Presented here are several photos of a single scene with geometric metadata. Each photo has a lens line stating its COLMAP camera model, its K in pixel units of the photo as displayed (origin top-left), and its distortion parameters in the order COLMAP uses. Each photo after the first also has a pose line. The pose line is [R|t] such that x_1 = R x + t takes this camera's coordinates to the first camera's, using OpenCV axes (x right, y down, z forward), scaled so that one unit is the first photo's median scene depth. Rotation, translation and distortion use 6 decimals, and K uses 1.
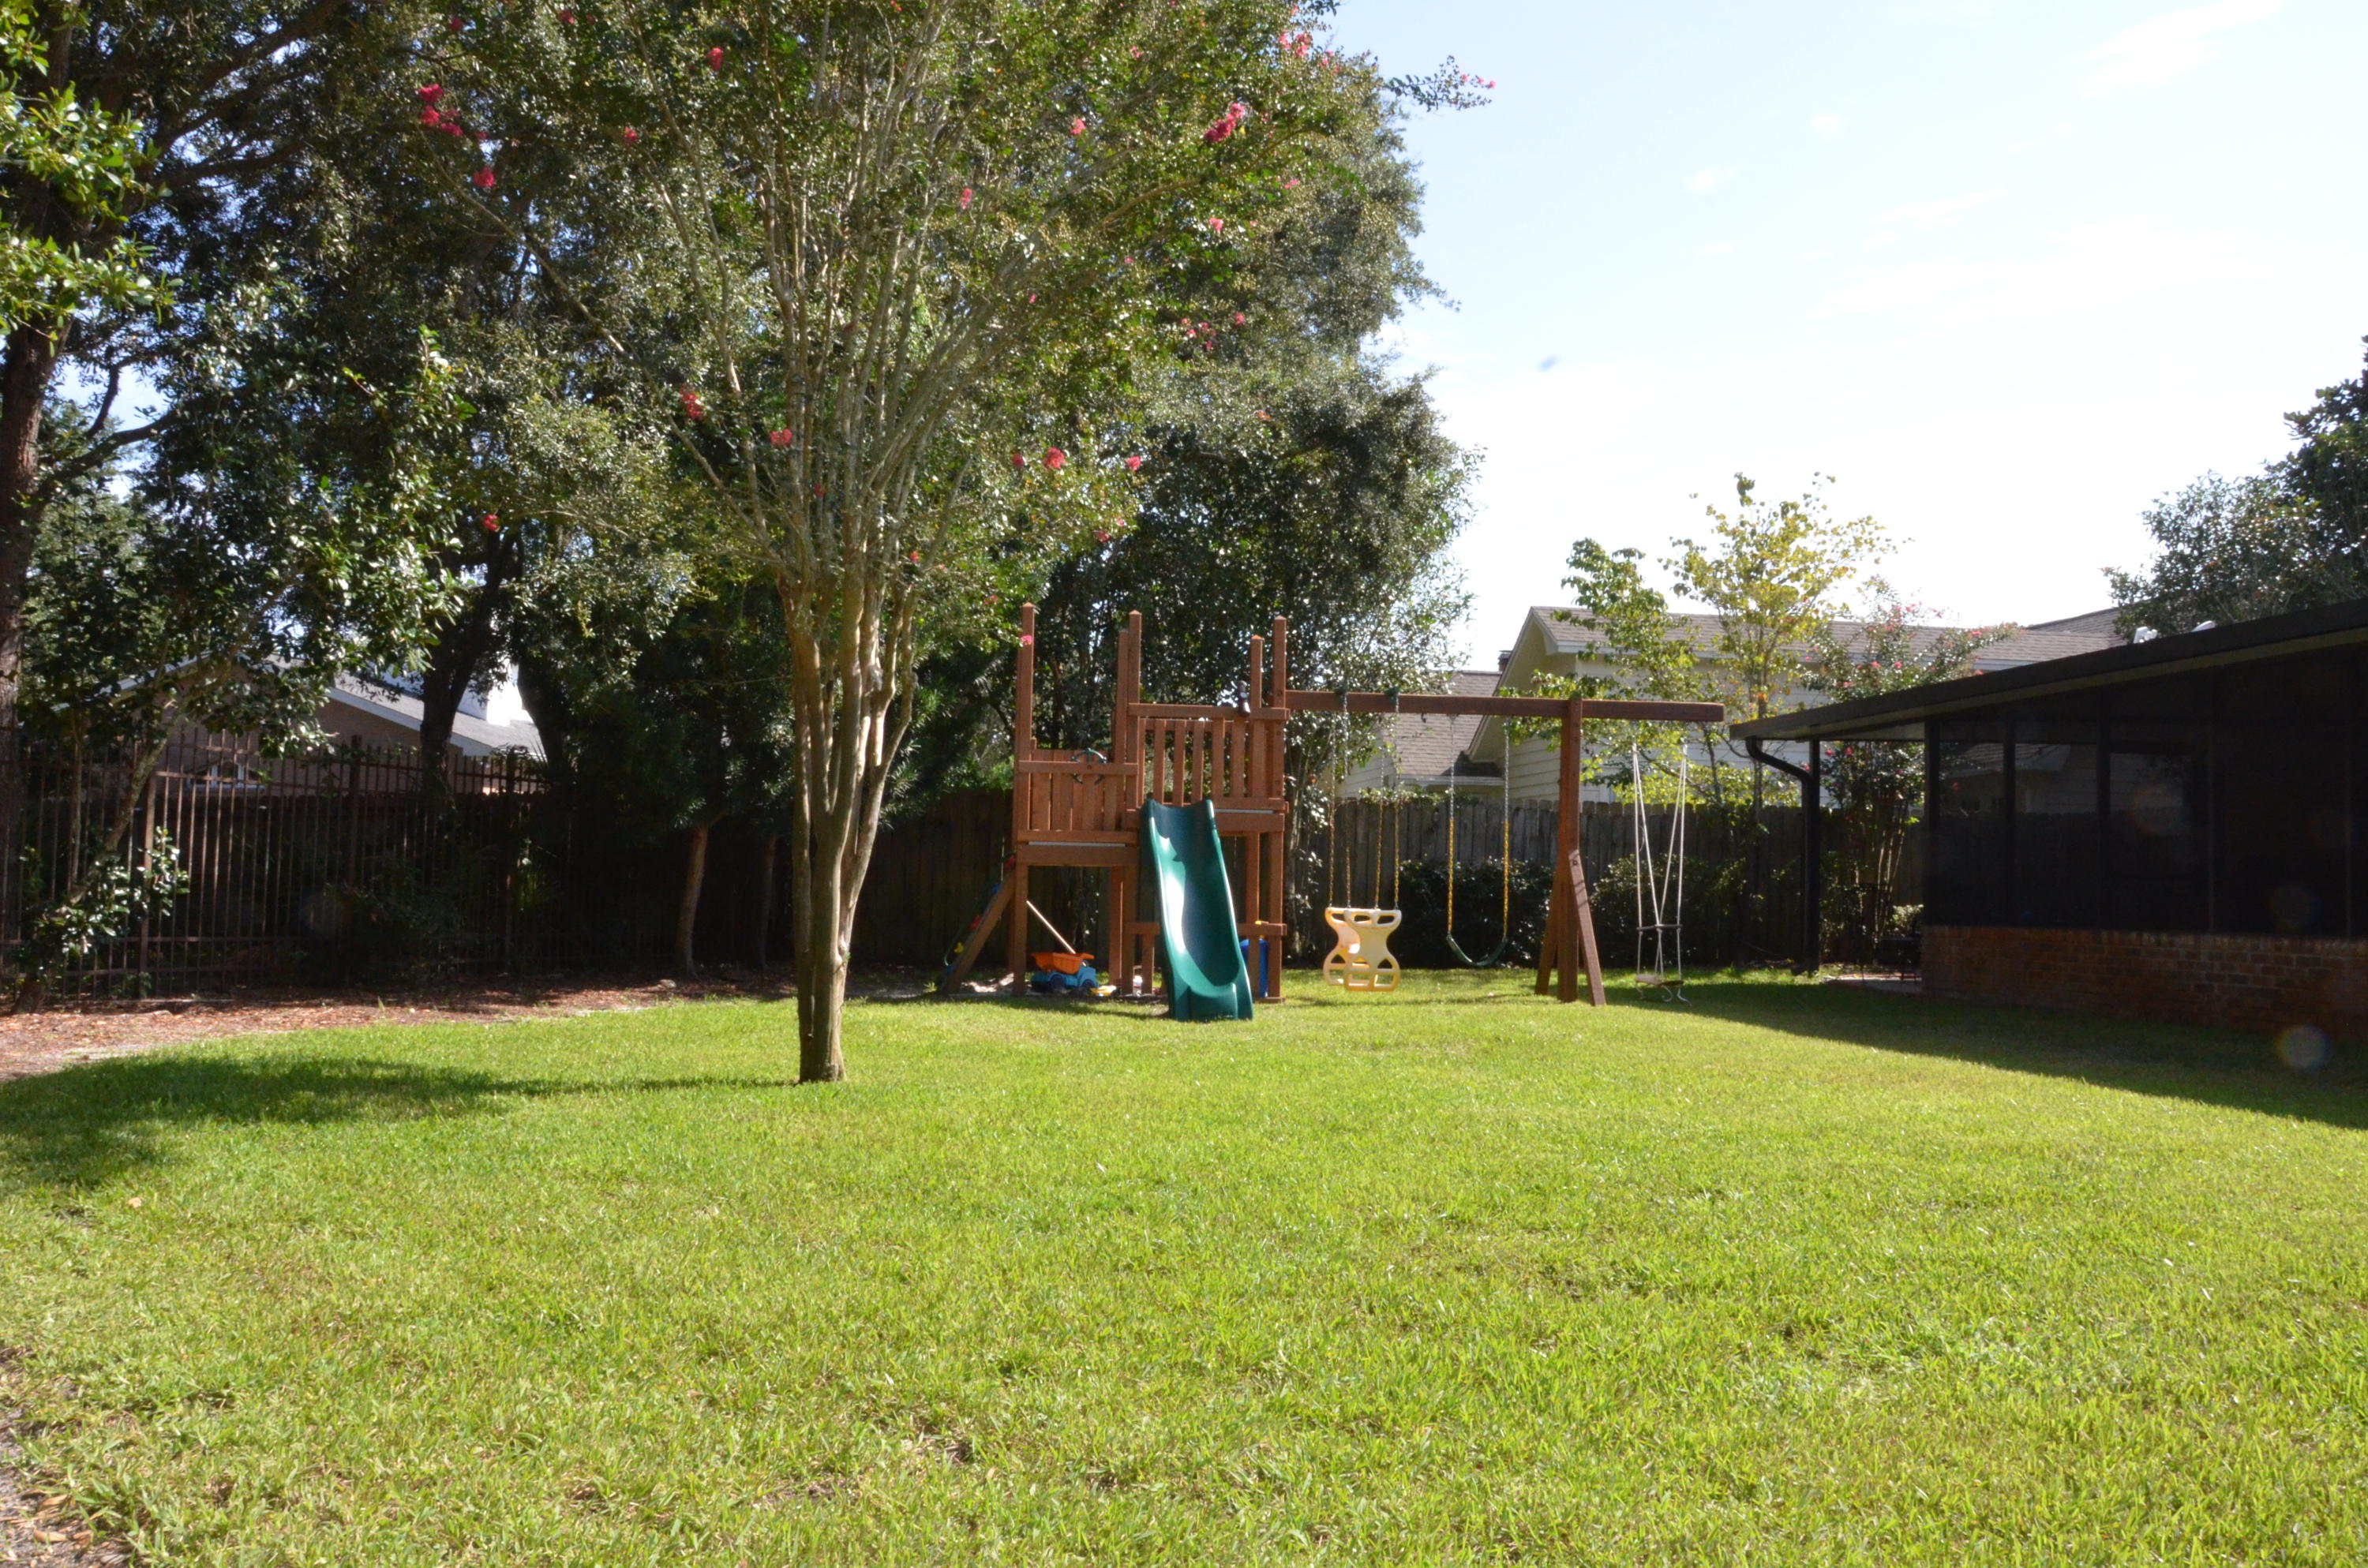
lens RADIAL K [[1898.1, 0, 1186.4], [0, 1898.1, 788.6], [0, 0, 1]] dist [-0.176675, 0.156439]
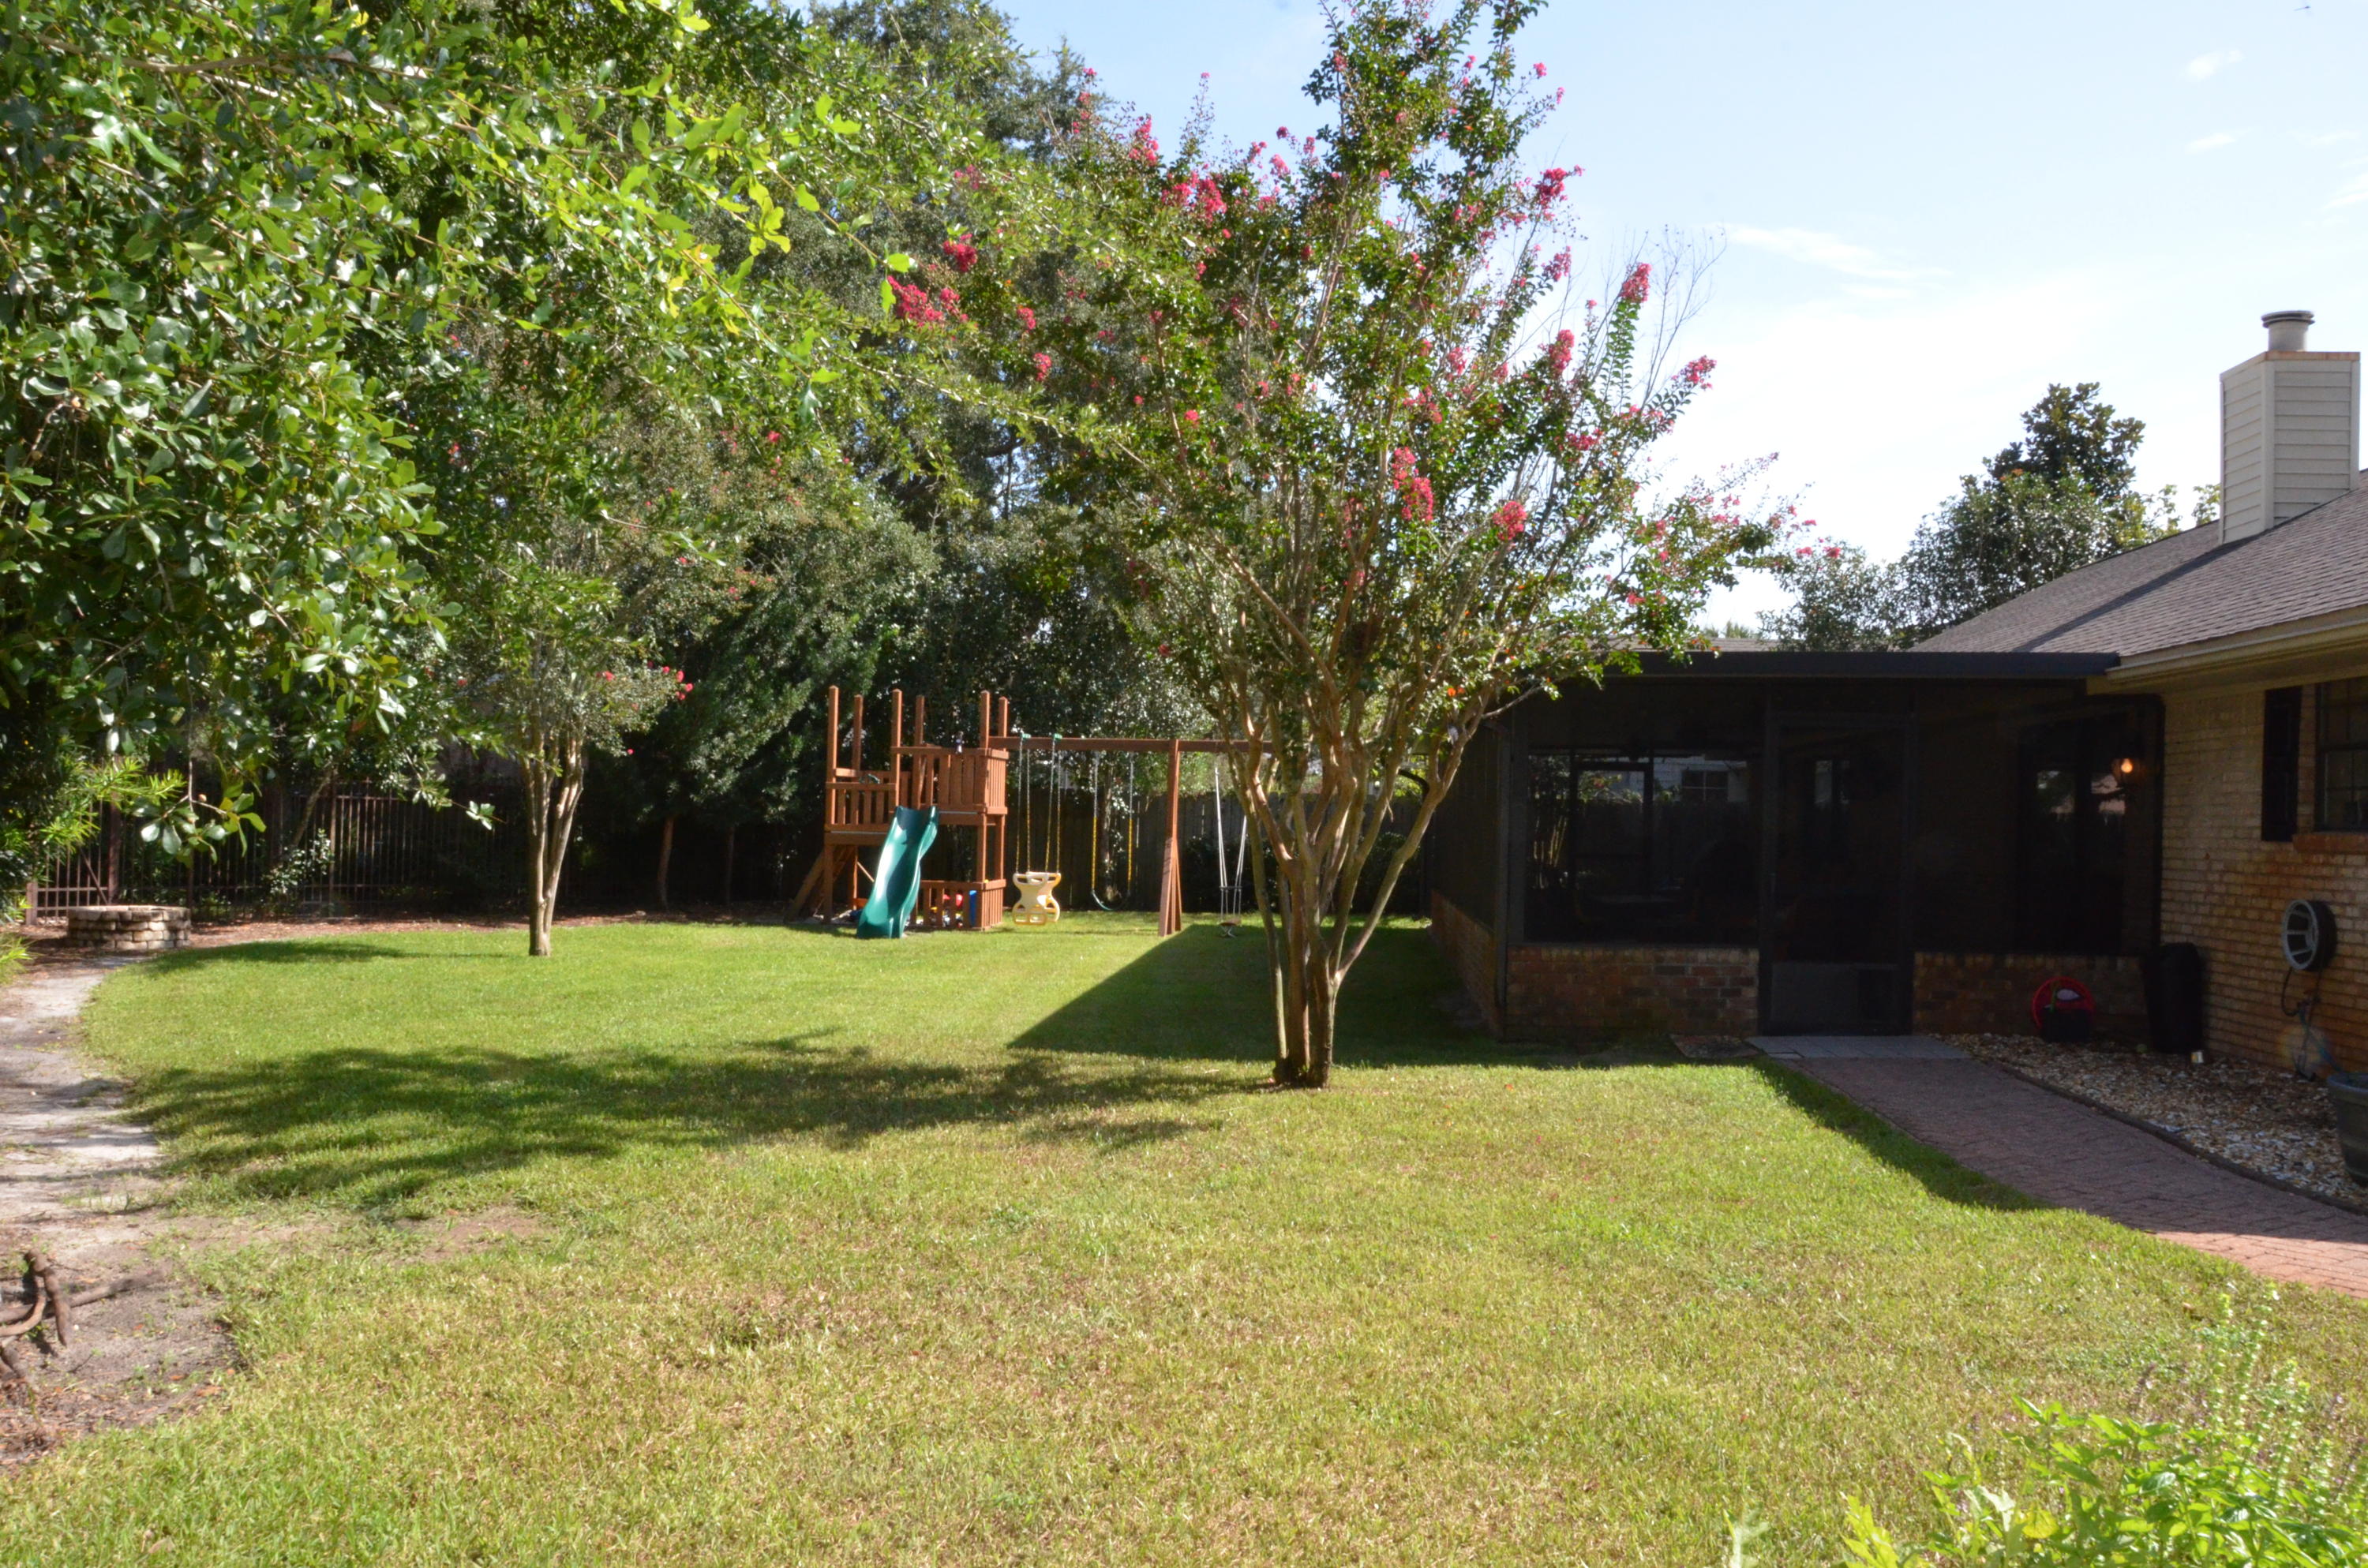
lens RADIAL K [[1898.1, 0, 1186.4], [0, 1898.1, 788.6], [0, 0, 1]] dist [-0.176675, 0.156439]
pose [[0.966400, -0.003486, -0.257021, 0.639131], [0.011655, 0.999474, 0.030268, -0.054078], [0.256780, -0.032246, 0.965932, -0.504572]]
